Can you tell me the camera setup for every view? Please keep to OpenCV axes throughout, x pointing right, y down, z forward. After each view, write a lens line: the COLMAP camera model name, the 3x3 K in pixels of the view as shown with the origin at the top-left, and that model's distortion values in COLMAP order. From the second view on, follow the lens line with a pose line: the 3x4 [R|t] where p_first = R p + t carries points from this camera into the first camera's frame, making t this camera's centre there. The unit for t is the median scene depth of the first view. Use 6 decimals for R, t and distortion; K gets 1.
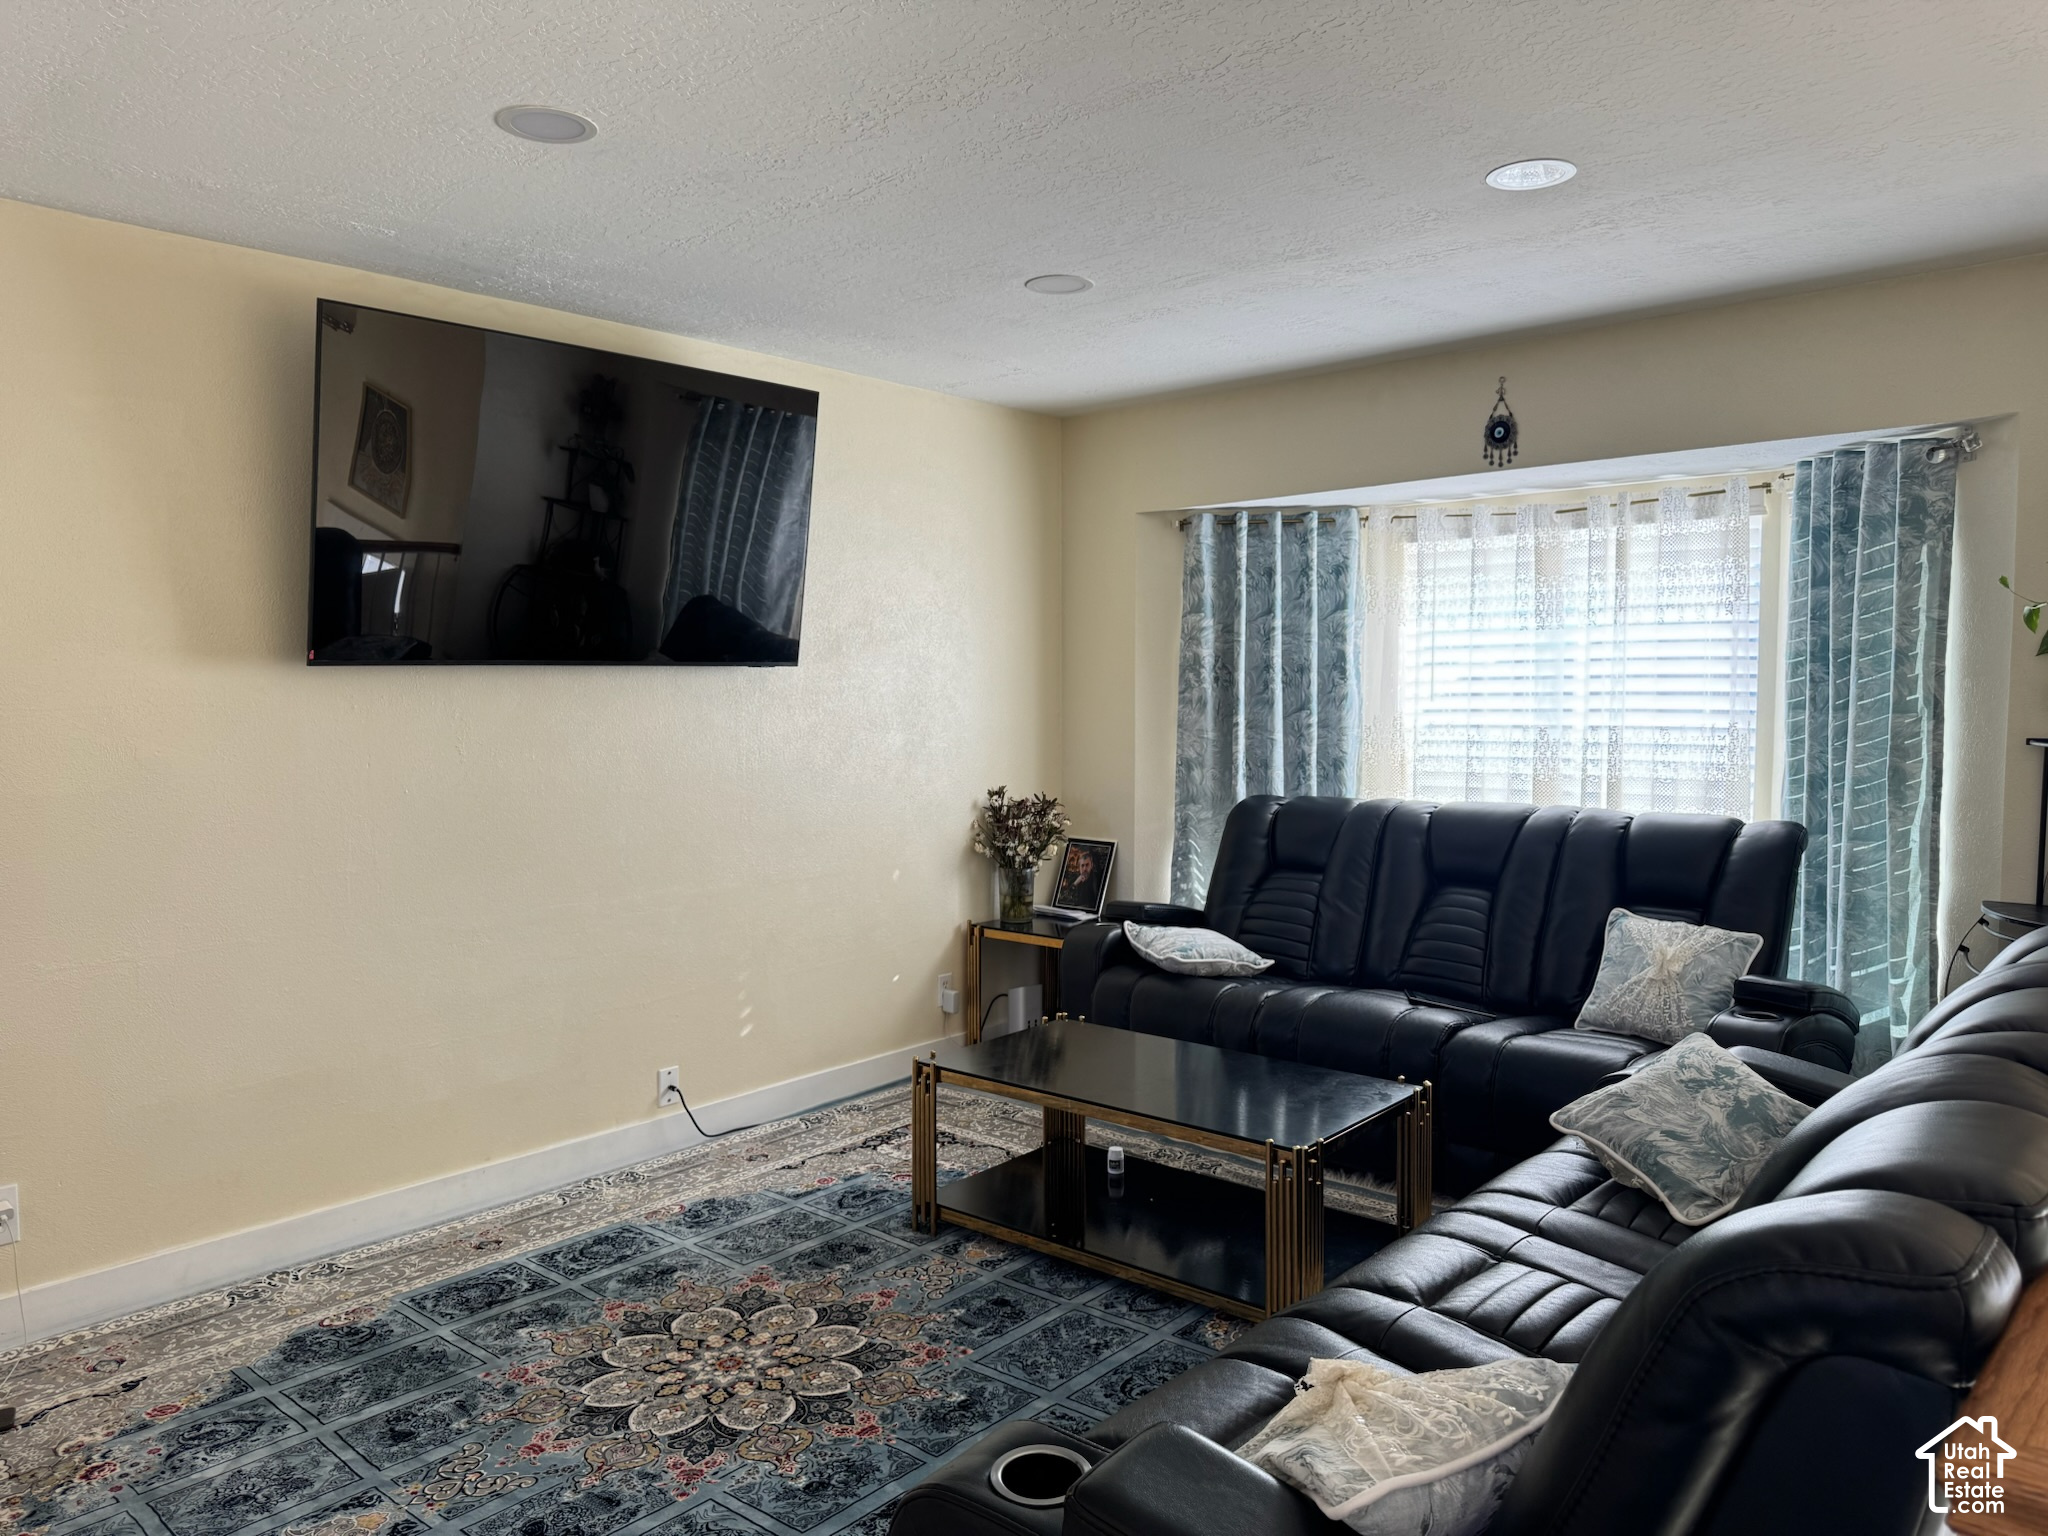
lens RADIAL K [[1526.4, 0, 1035.7], [0, 1526.4, 783.9], [0, 0, 1]] dist [0.160517, -0.272162]
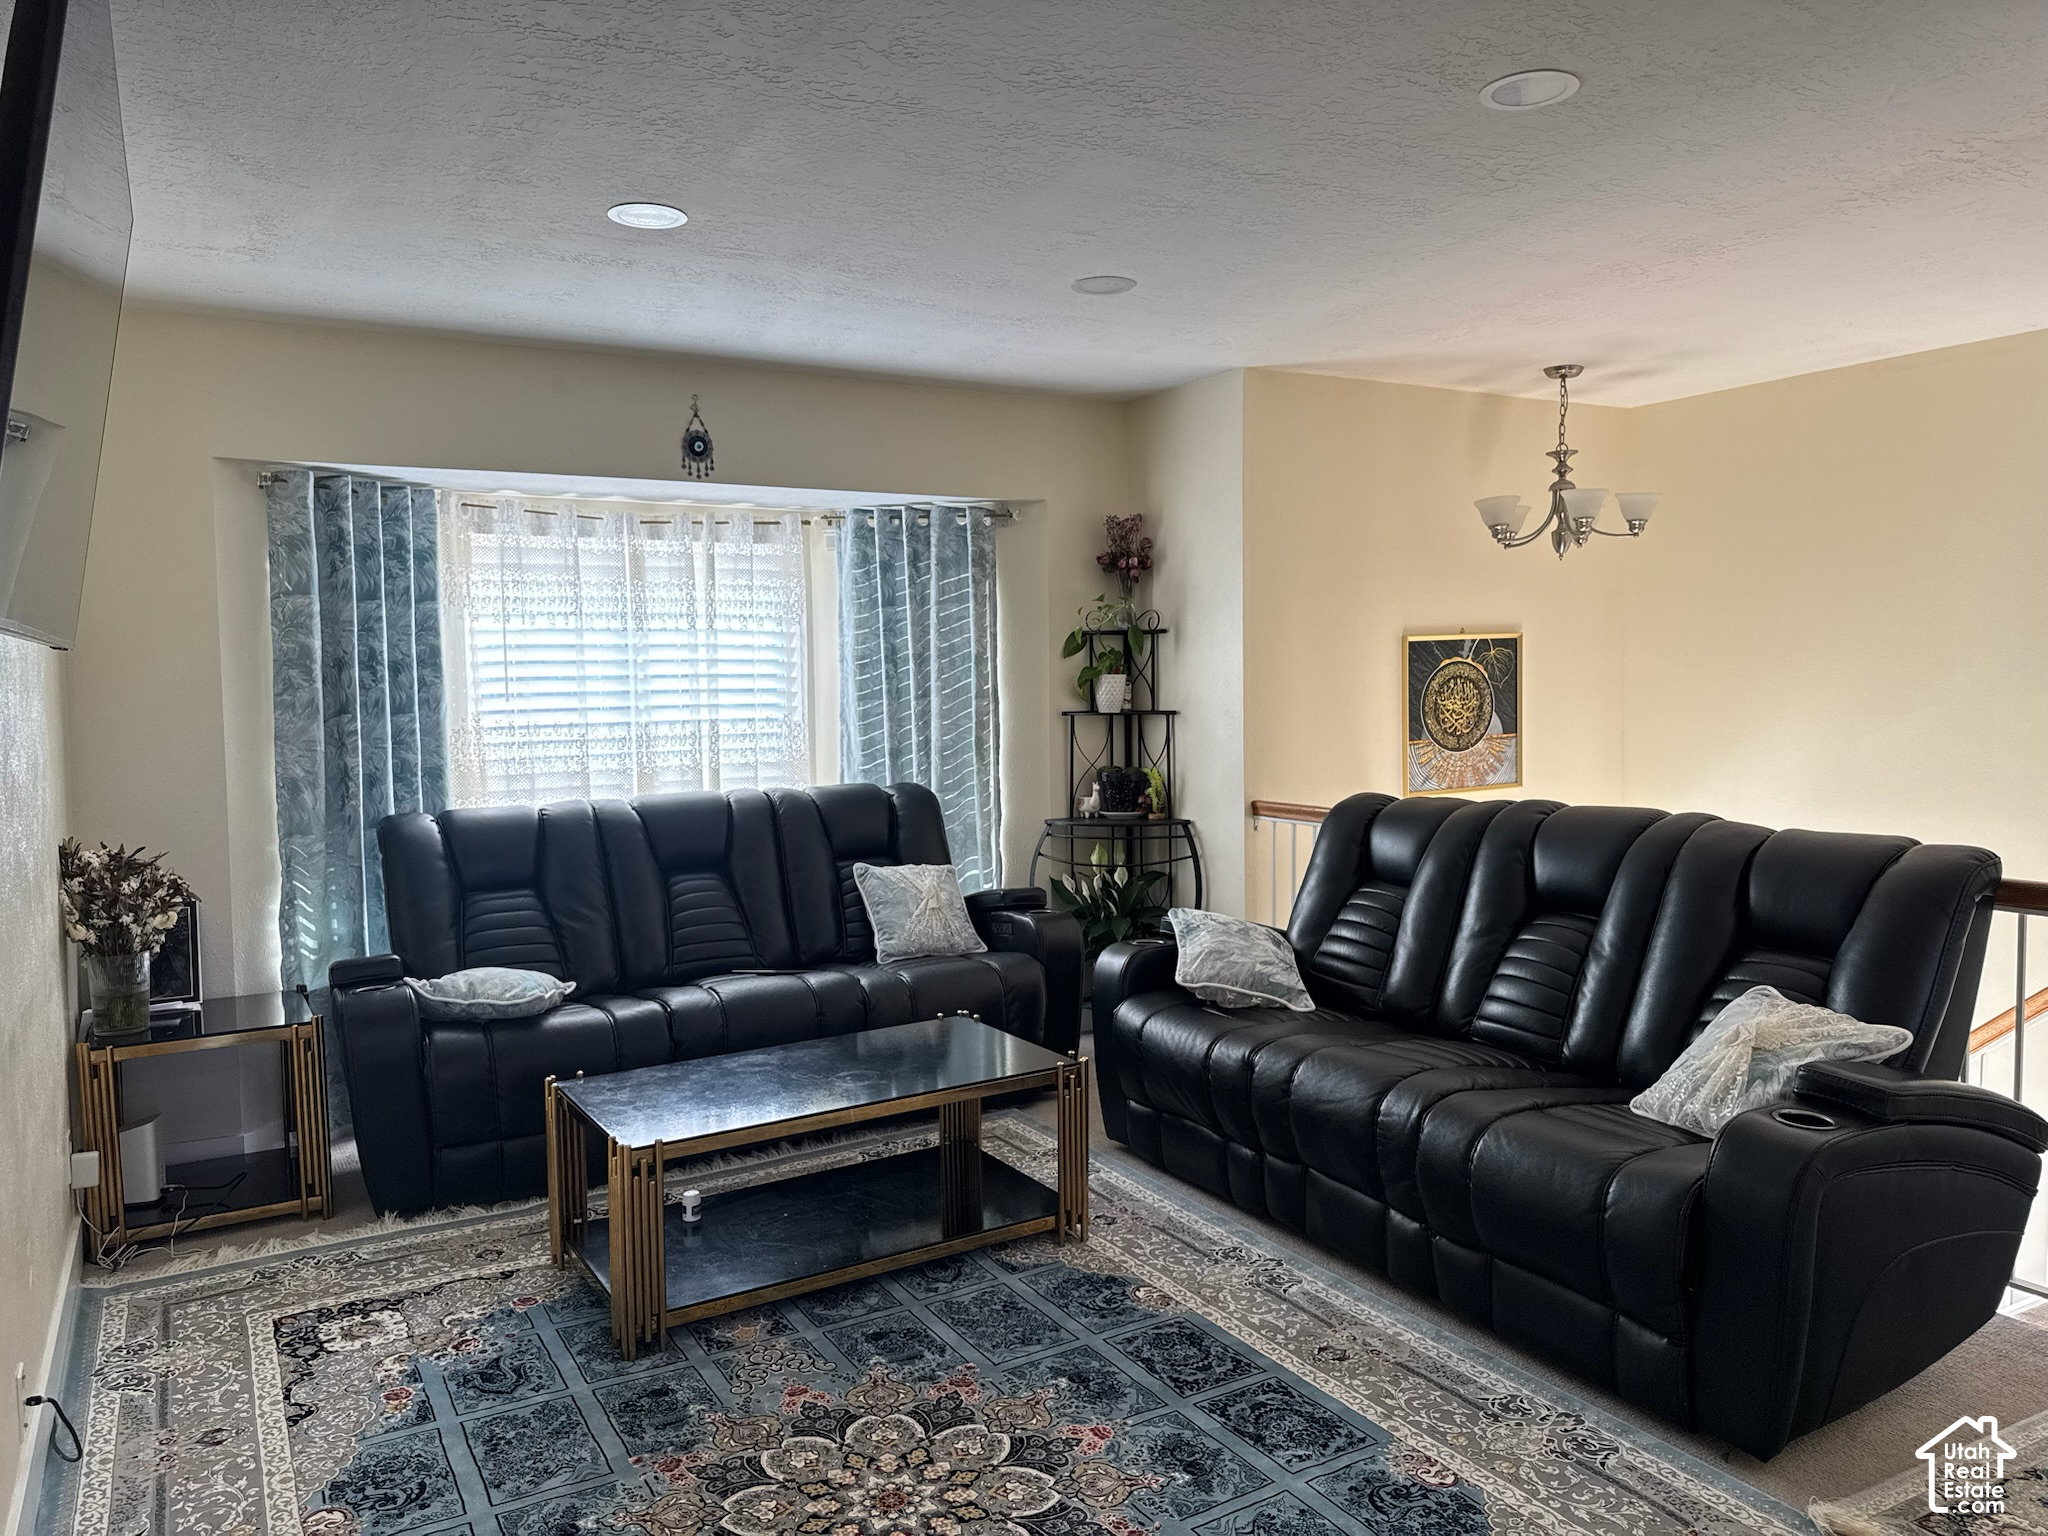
lens RADIAL K [[1526.4, 0, 1035.7], [0, 1526.4, 783.9], [0, 0, 1]] dist [0.160517, -0.272162]
pose [[0.276859, -0.063925, 0.958782, -0.674337], [0.081834, 0.995728, 0.042758, -0.020210], [-0.957420, 0.066623, 0.280907, 0.488257]]
